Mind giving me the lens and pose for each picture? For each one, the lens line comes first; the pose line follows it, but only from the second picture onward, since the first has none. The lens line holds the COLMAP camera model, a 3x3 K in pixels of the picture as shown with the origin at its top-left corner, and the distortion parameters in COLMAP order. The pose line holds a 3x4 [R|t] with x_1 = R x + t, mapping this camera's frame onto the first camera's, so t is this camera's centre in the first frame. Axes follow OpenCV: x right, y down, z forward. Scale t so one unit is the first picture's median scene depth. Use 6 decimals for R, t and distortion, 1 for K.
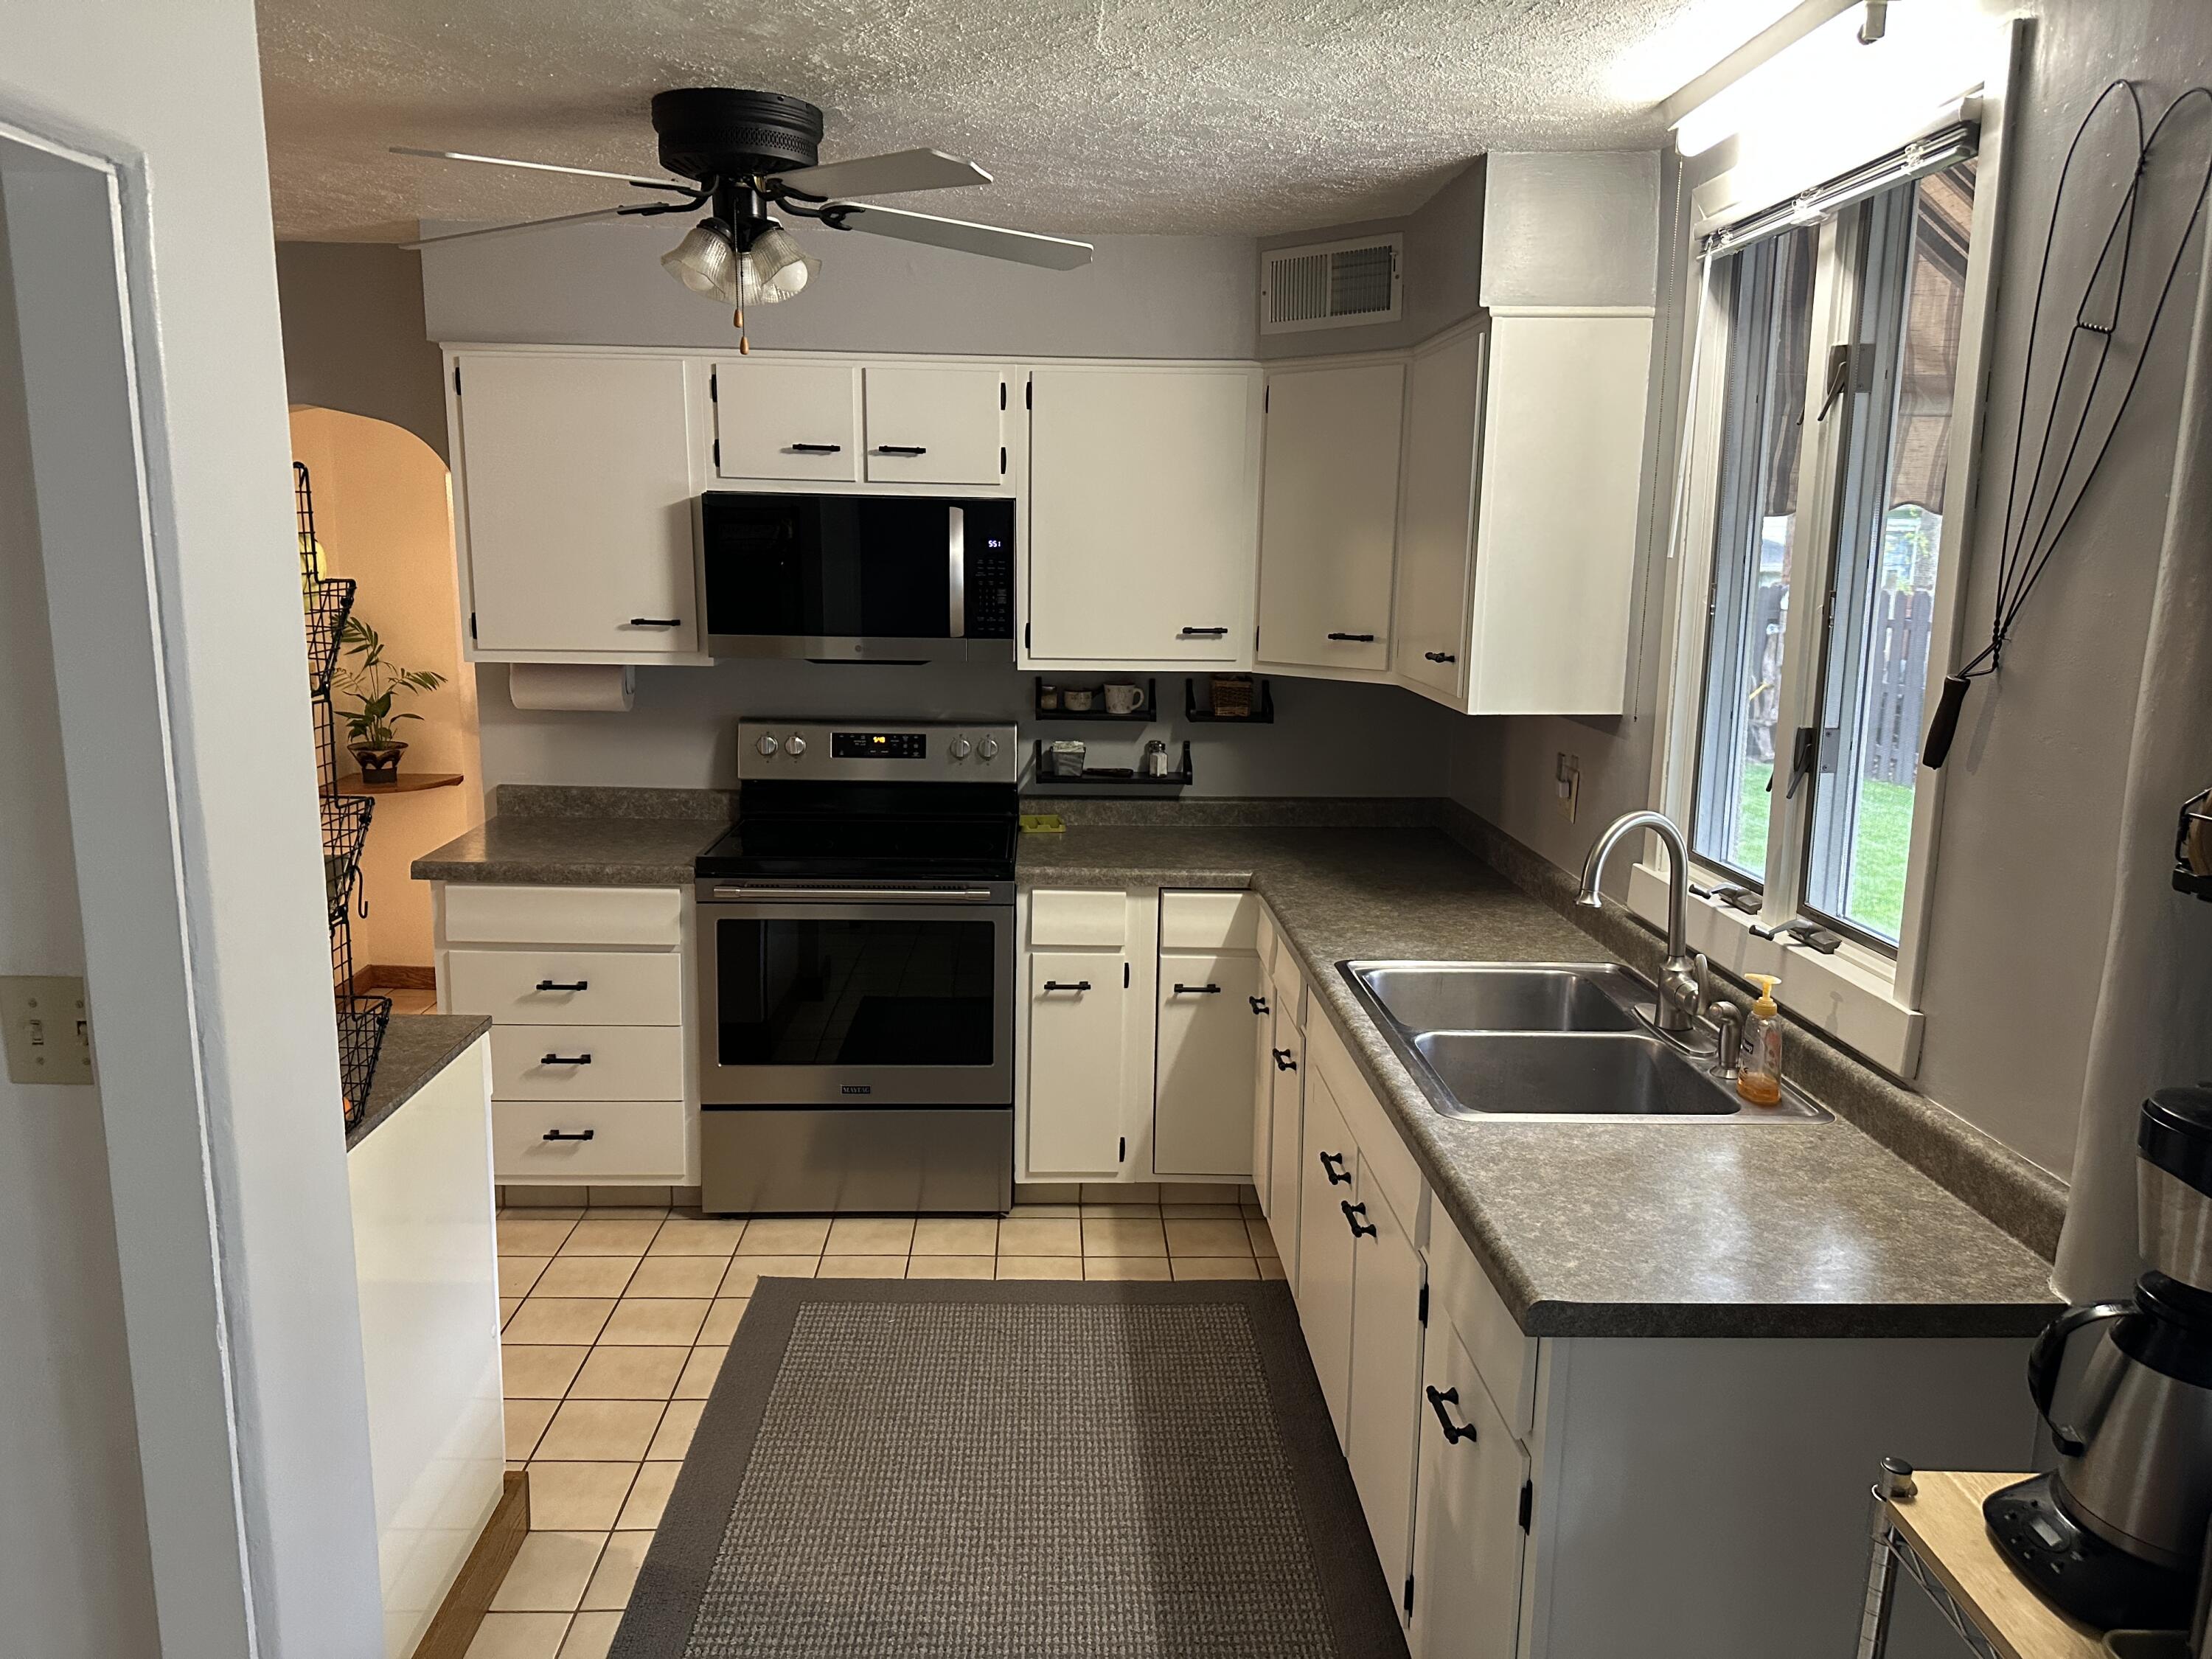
lens RADIAL K [[1553.8, 0, 1092.3], [0, 1553.8, 831.0], [0, 0, 1]] dist [0.039089, -0.008476]
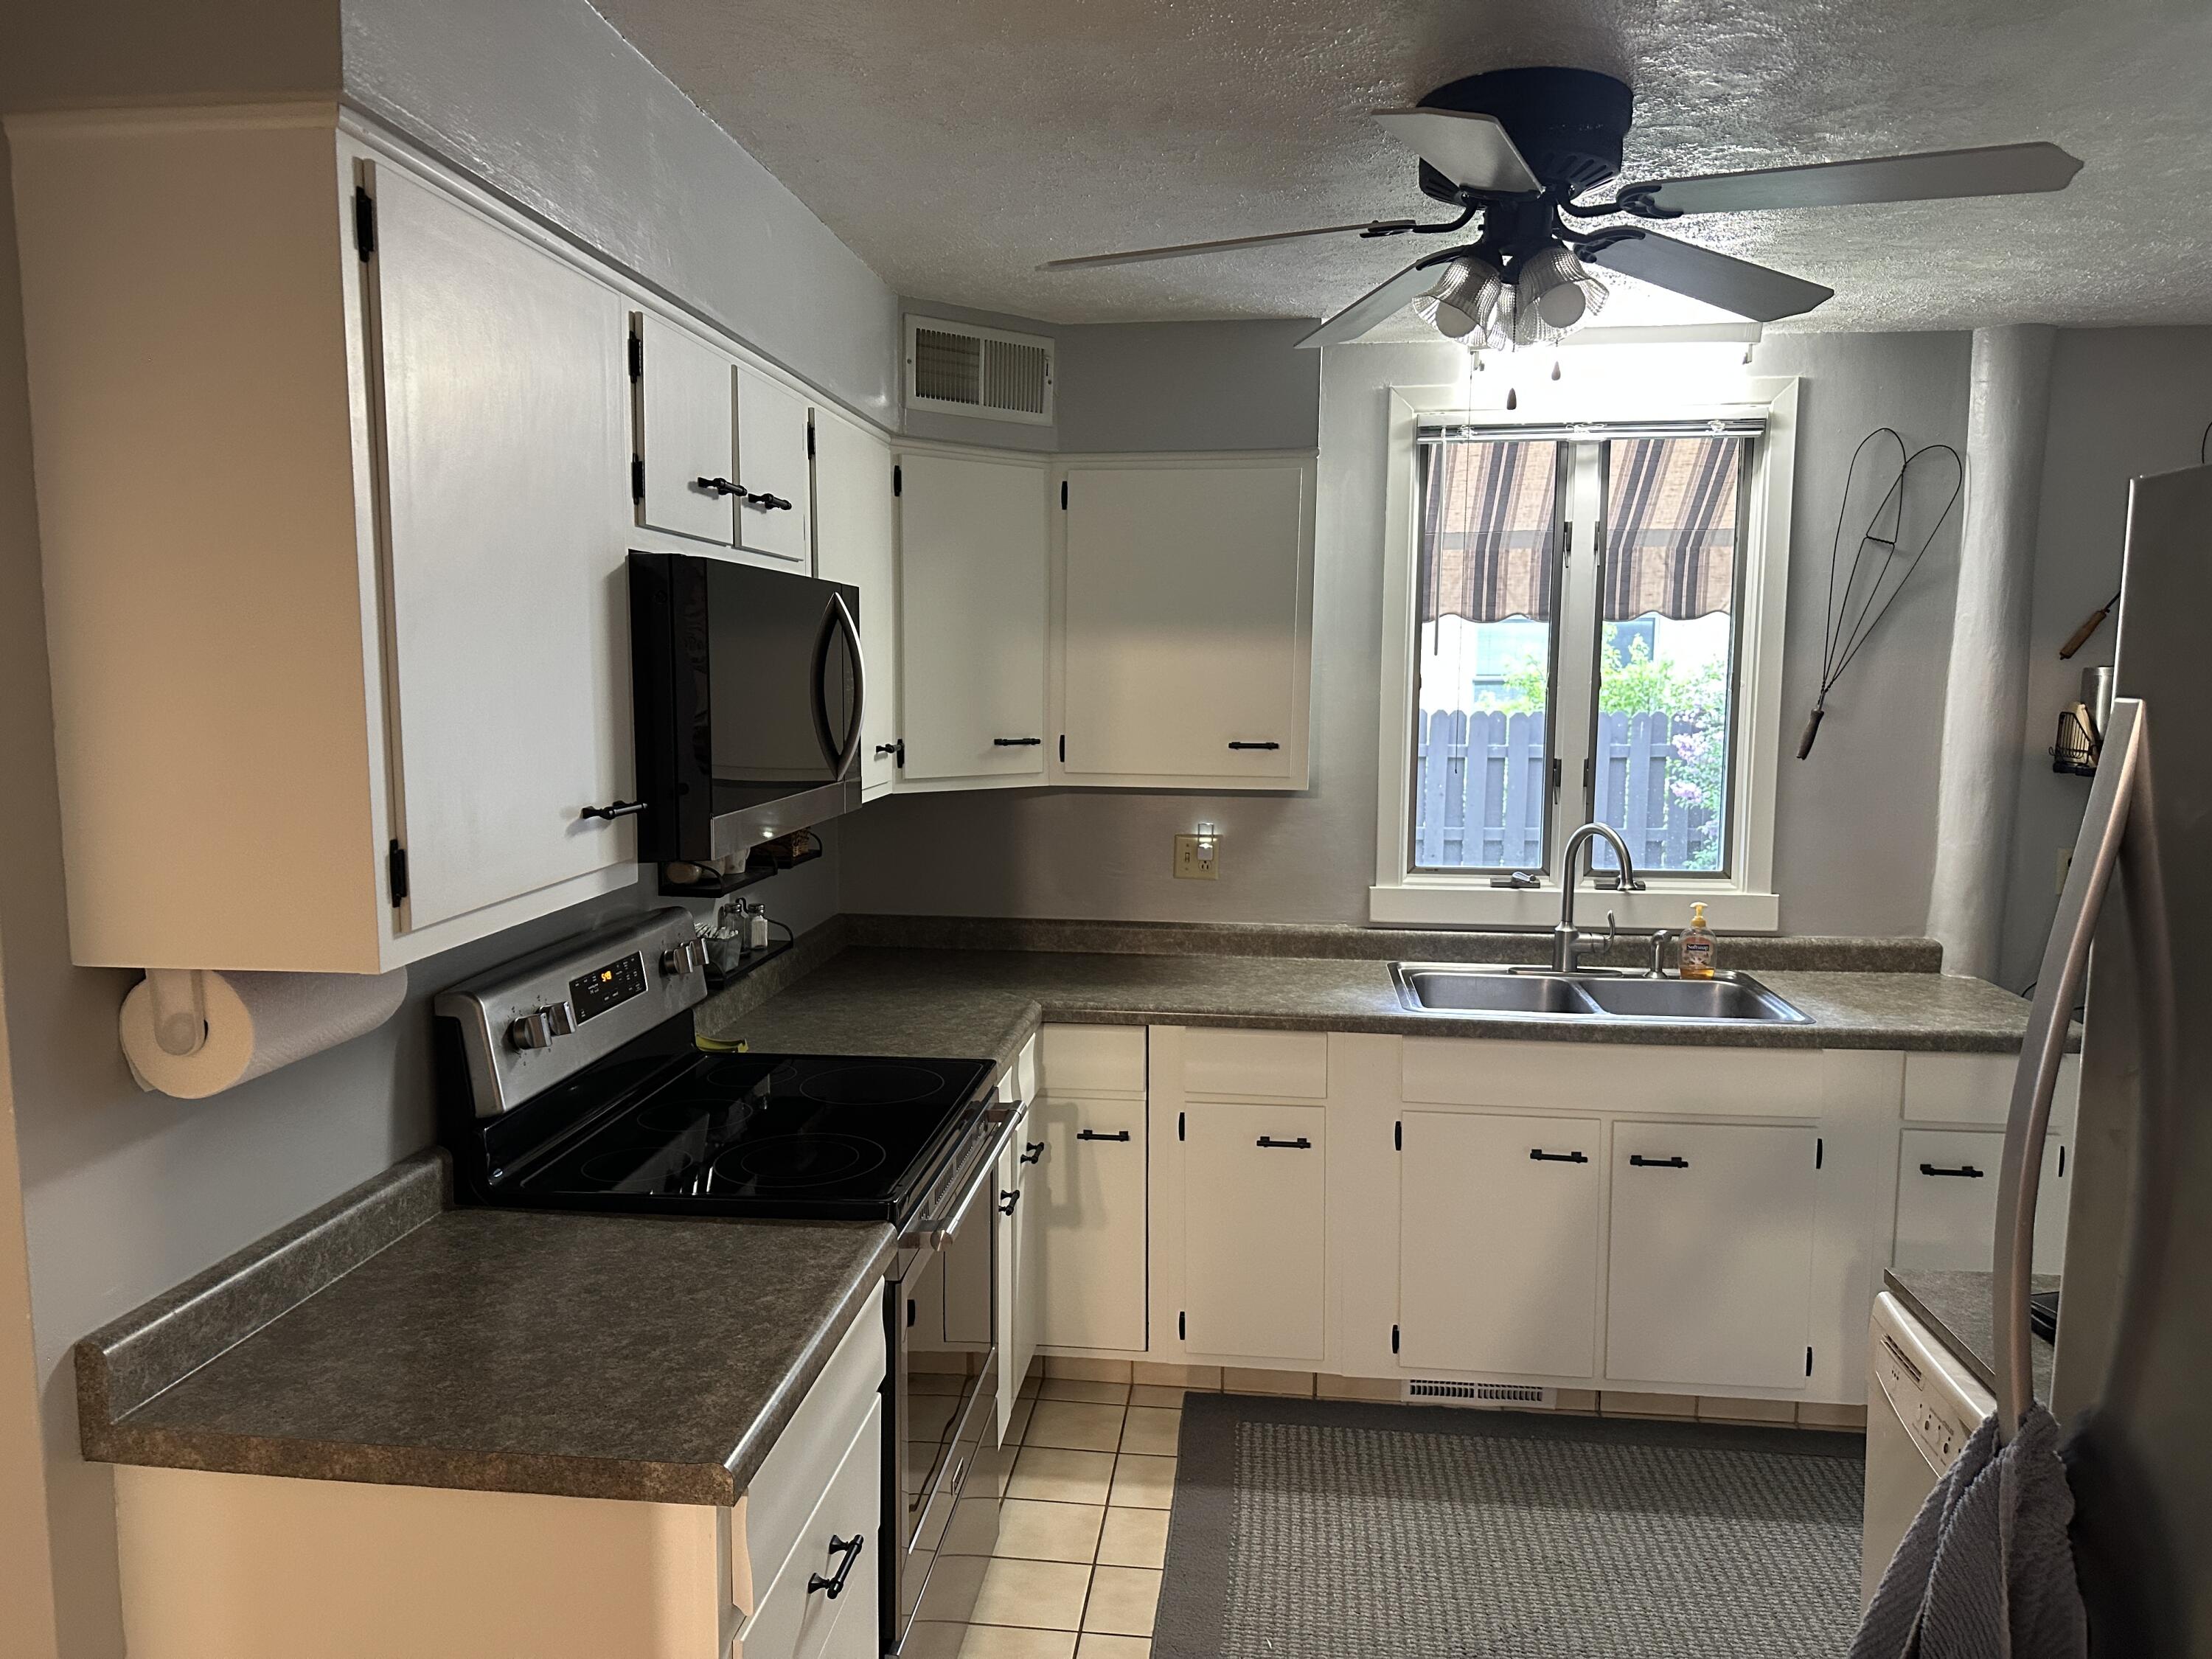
lens RADIAL K [[1553.8, 0, 1095.5], [0, 1553.8, 828.4], [0, 0, 1]] dist [0.039089, -0.008476]
pose [[0.160852, -0.116320, 0.980100, -0.784283], [0.185543, 0.978890, 0.085726, -0.148962], [-0.969382, 0.168061, 0.179038, 0.811810]]
